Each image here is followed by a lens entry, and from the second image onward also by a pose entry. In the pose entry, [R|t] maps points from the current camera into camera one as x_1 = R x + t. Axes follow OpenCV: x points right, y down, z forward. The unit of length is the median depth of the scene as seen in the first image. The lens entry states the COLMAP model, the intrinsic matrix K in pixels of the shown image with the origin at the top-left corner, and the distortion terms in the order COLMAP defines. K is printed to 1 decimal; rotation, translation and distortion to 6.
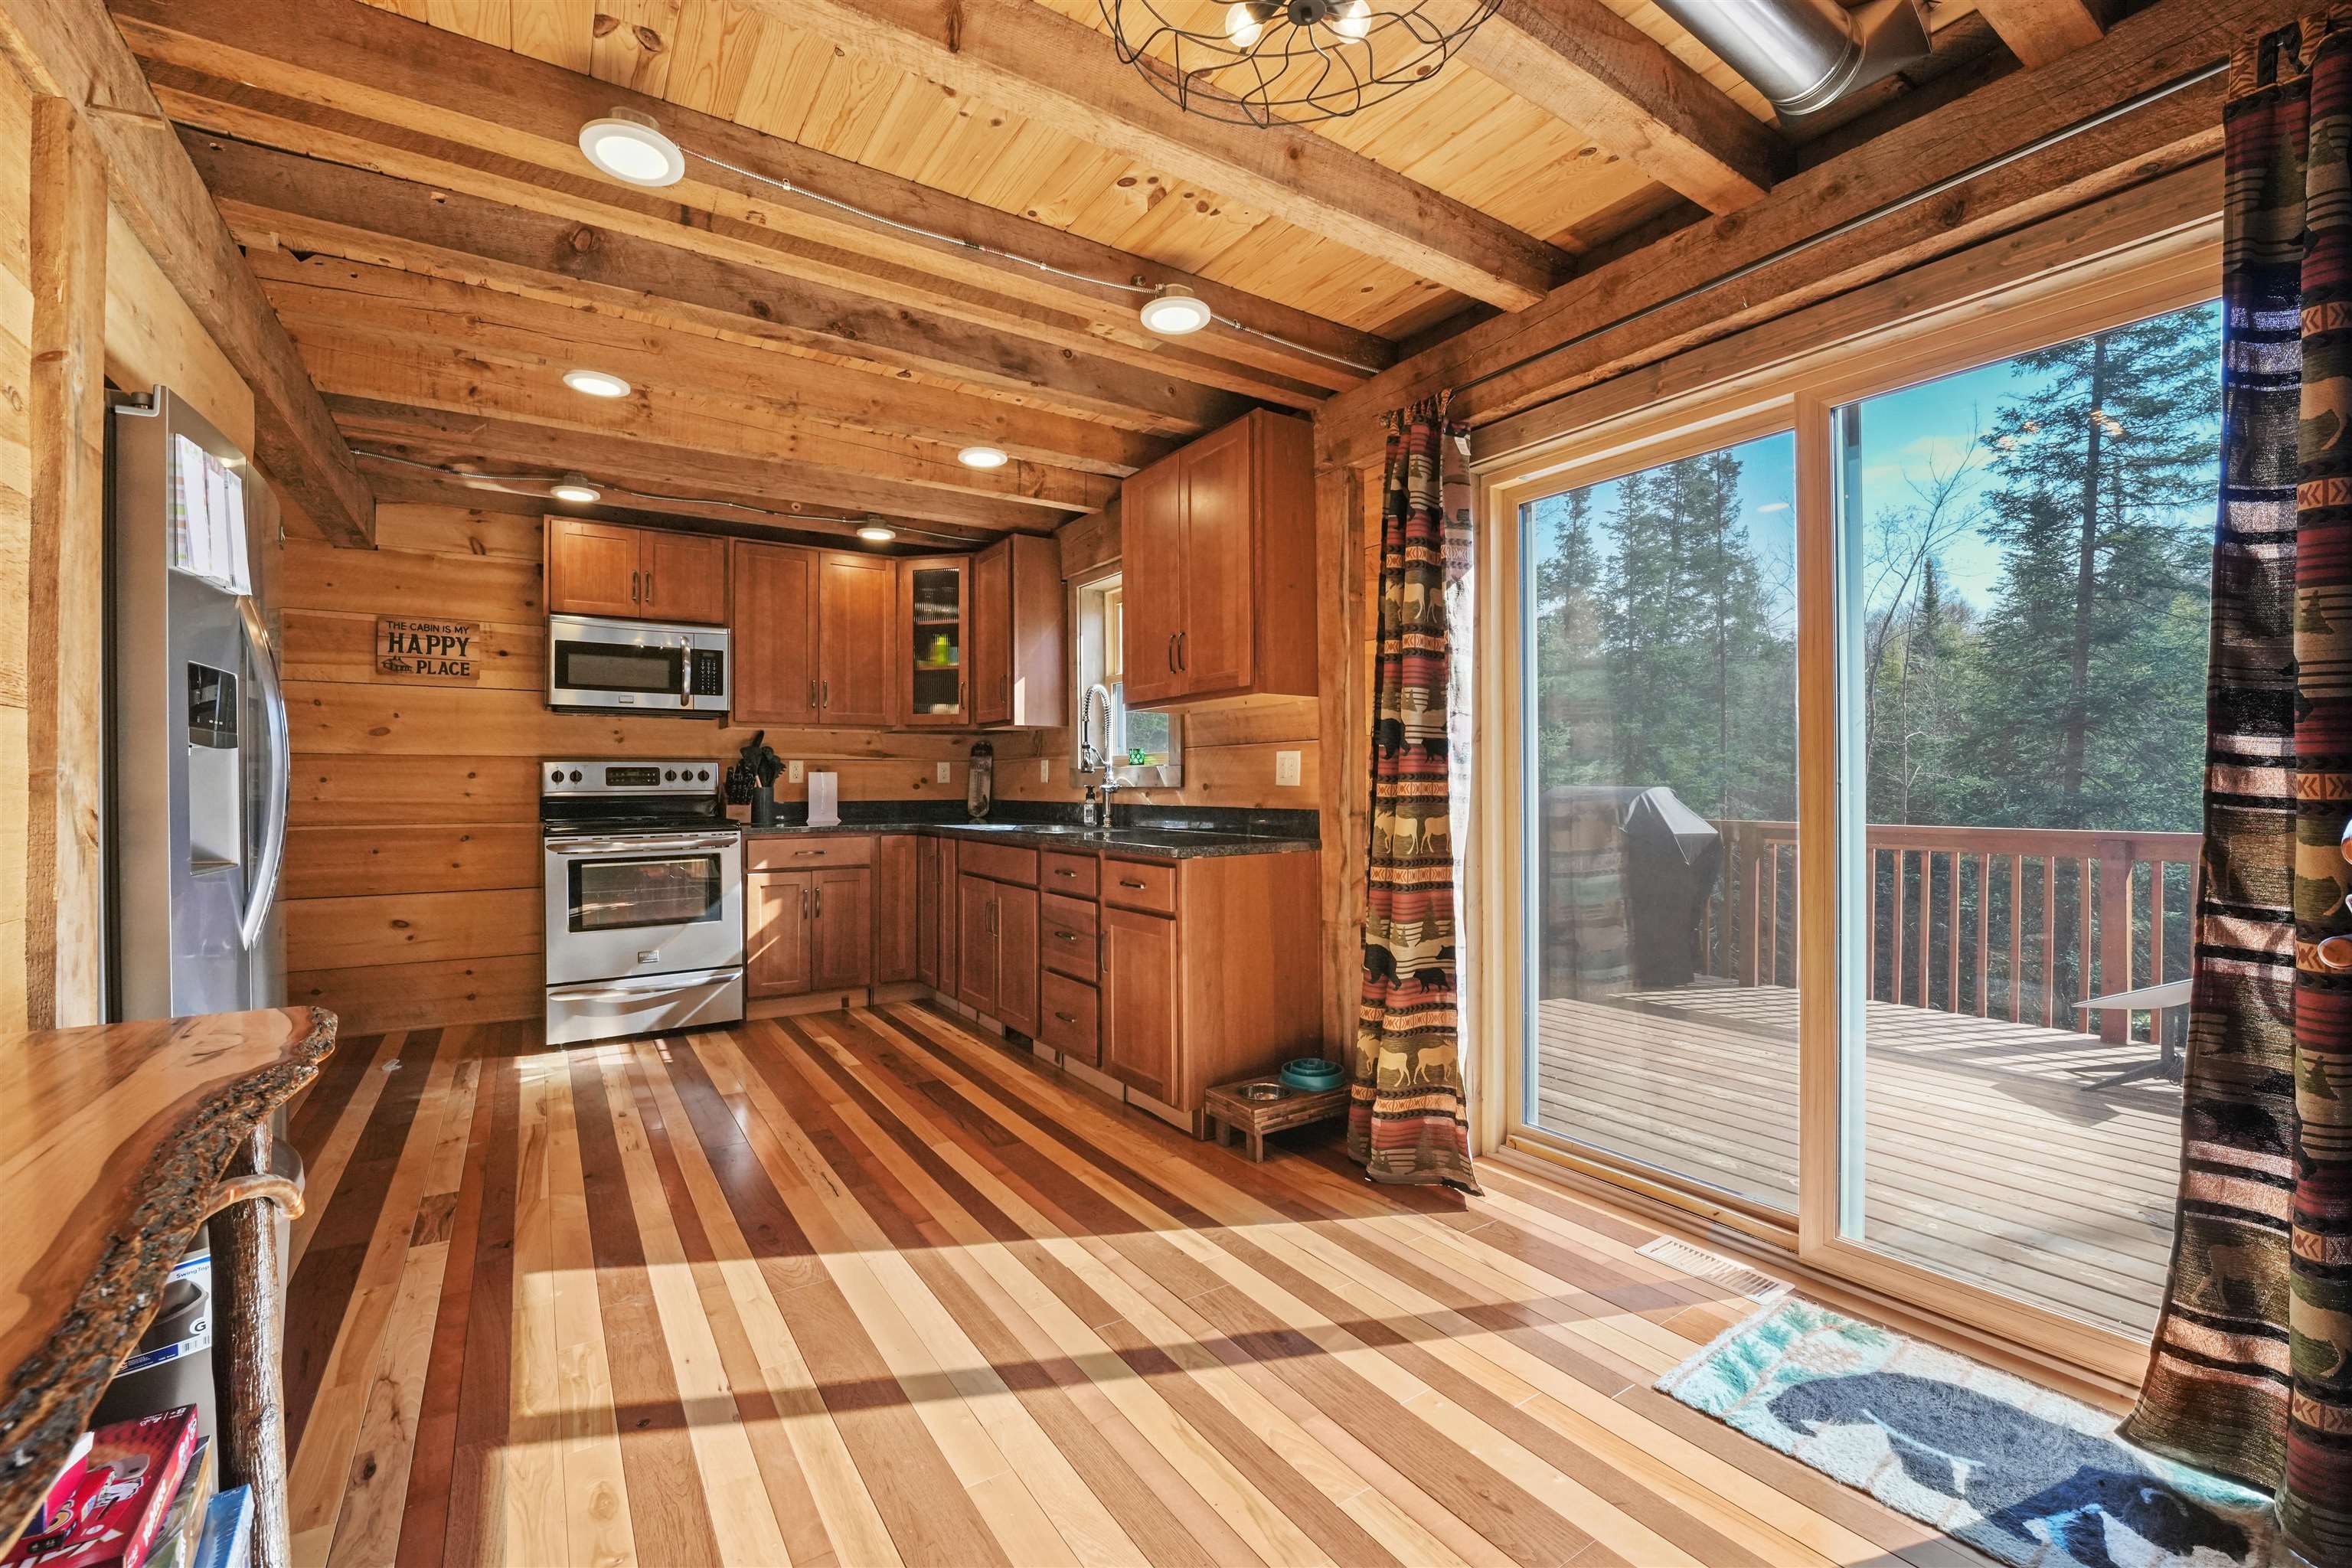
lens RADIAL K [[969.4, 0, 1125.5], [0, 969.4, 787.0], [0, 0, 1]] dist [-0.011372, 0.000228]
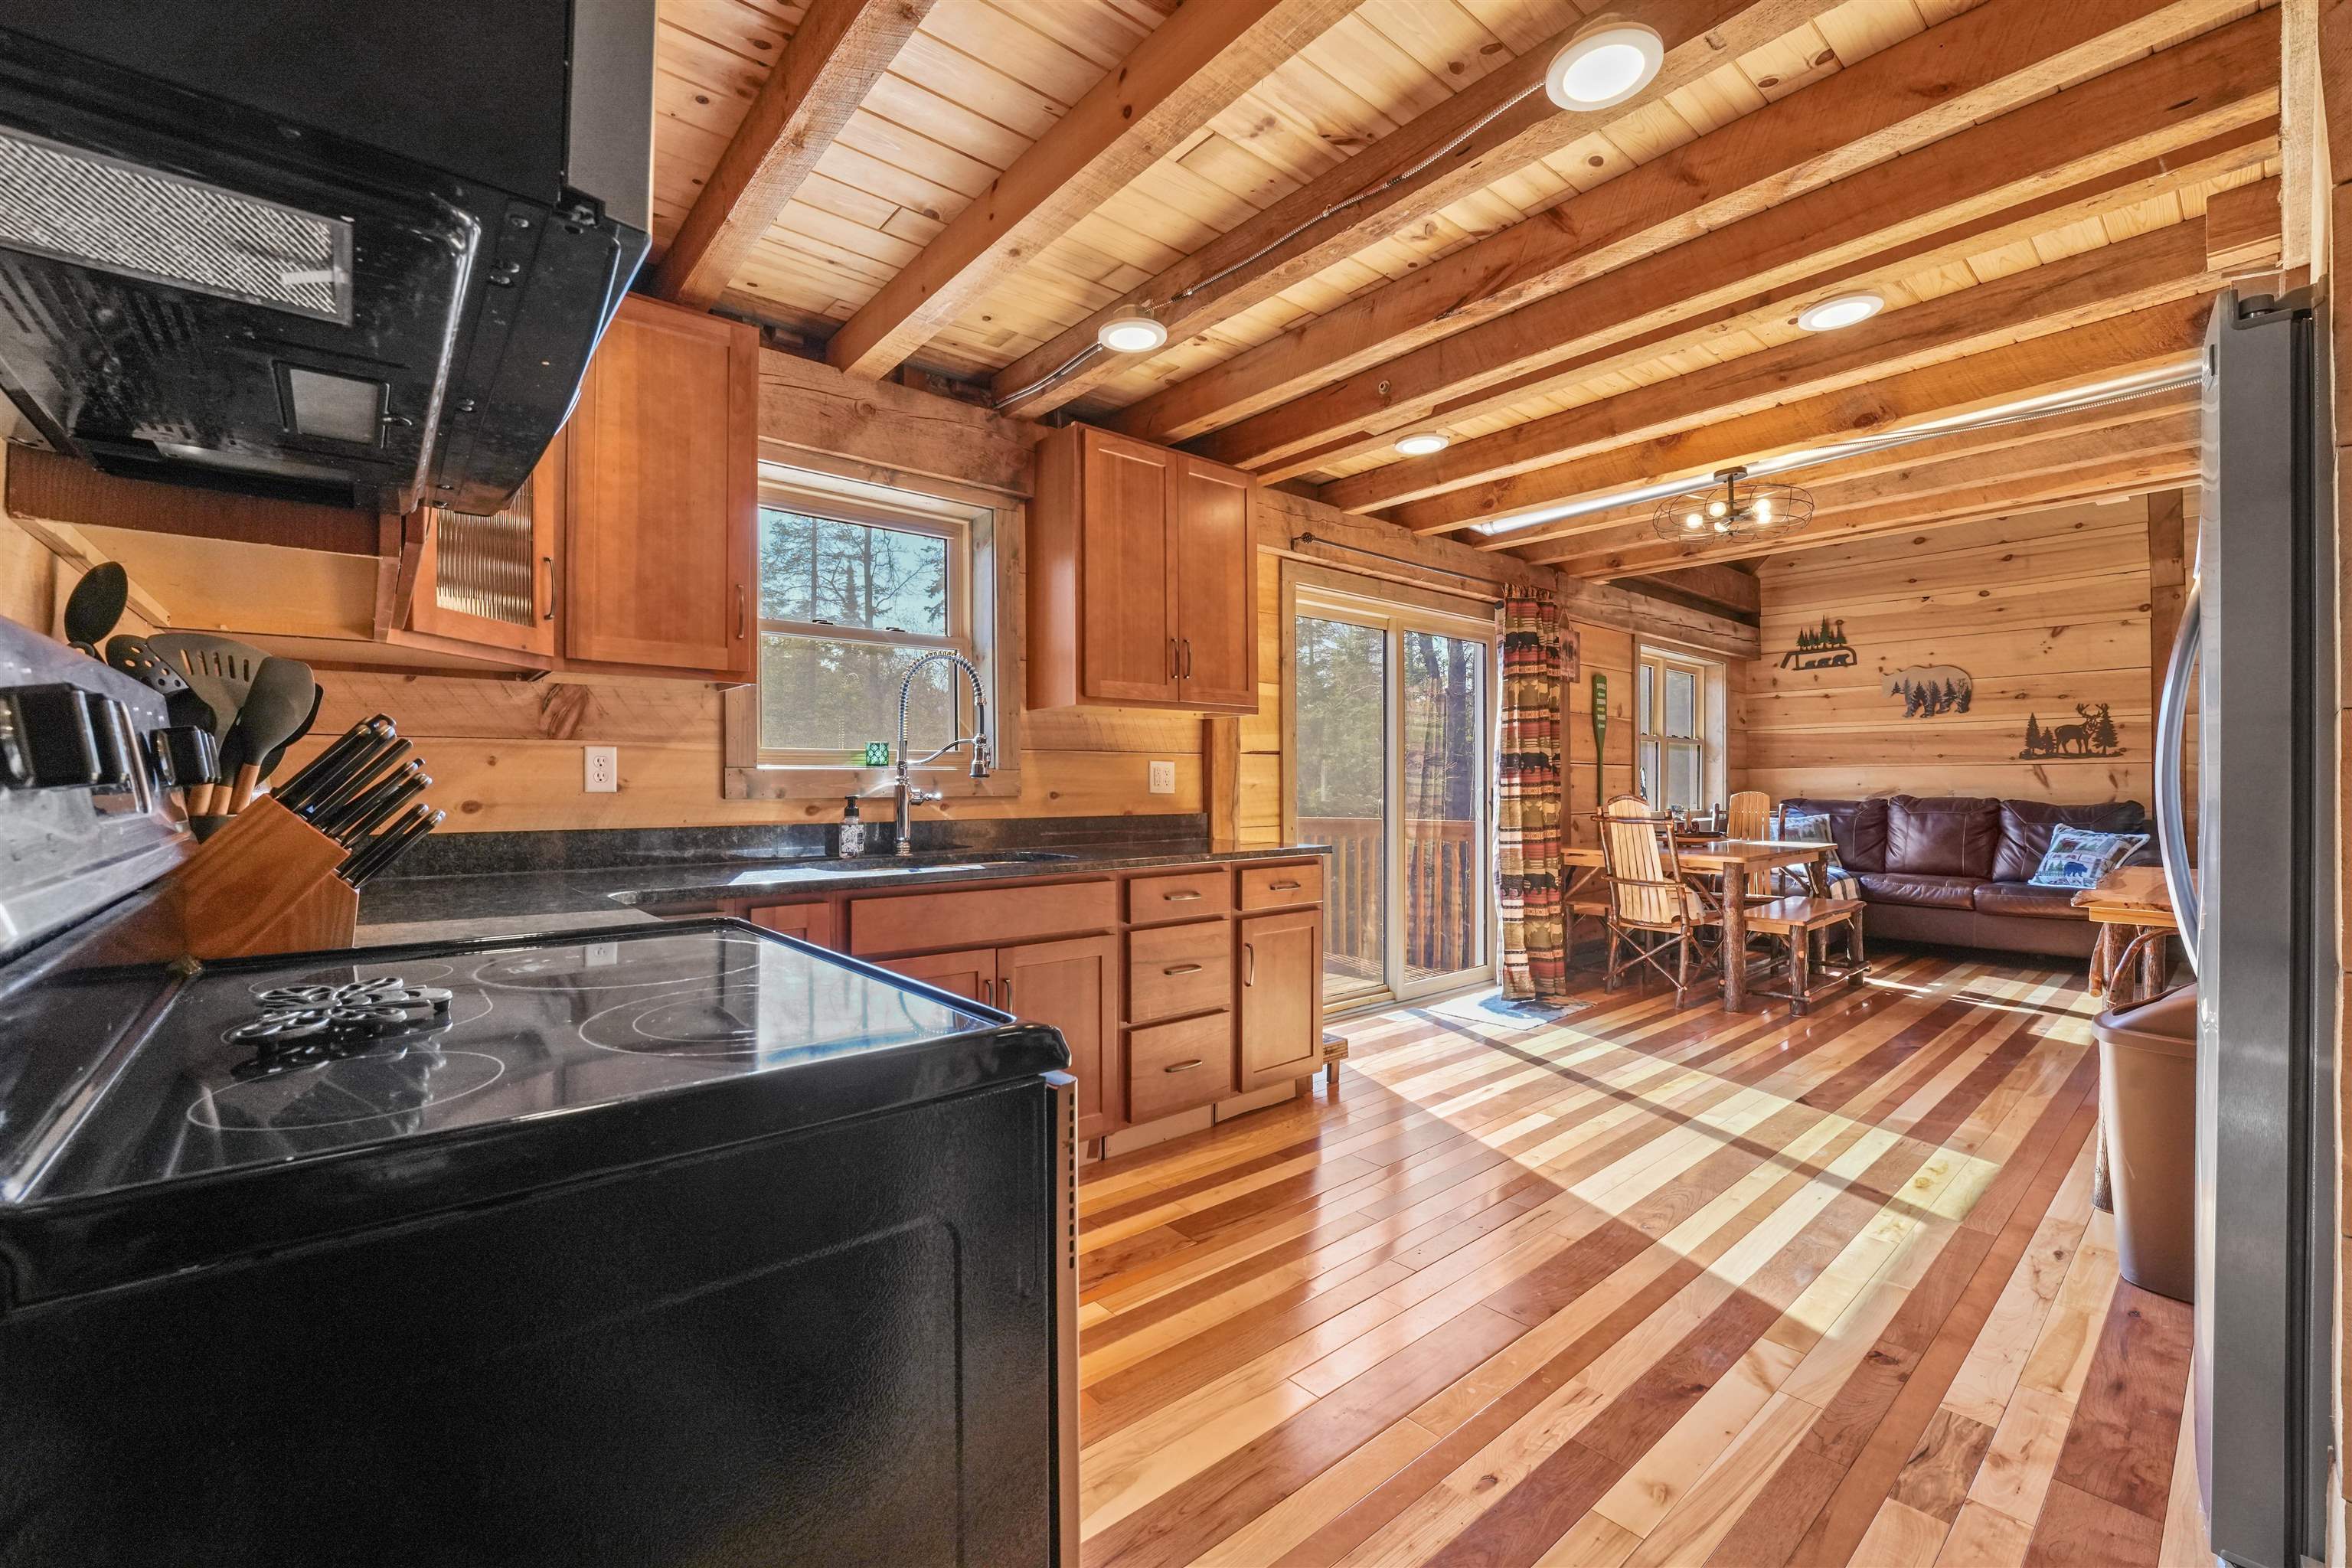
lens RADIAL K [[969.4, 0, 1185.1], [0, 969.4, 785.3], [0, 0, 1]] dist [-0.011372, 0.000228]
pose [[-0.157831, 0.009350, 0.987422, -1.731576], [0.007180, 0.999940, -0.008321, -0.002256], [-0.987440, 0.005776, -0.157888, 2.170213]]
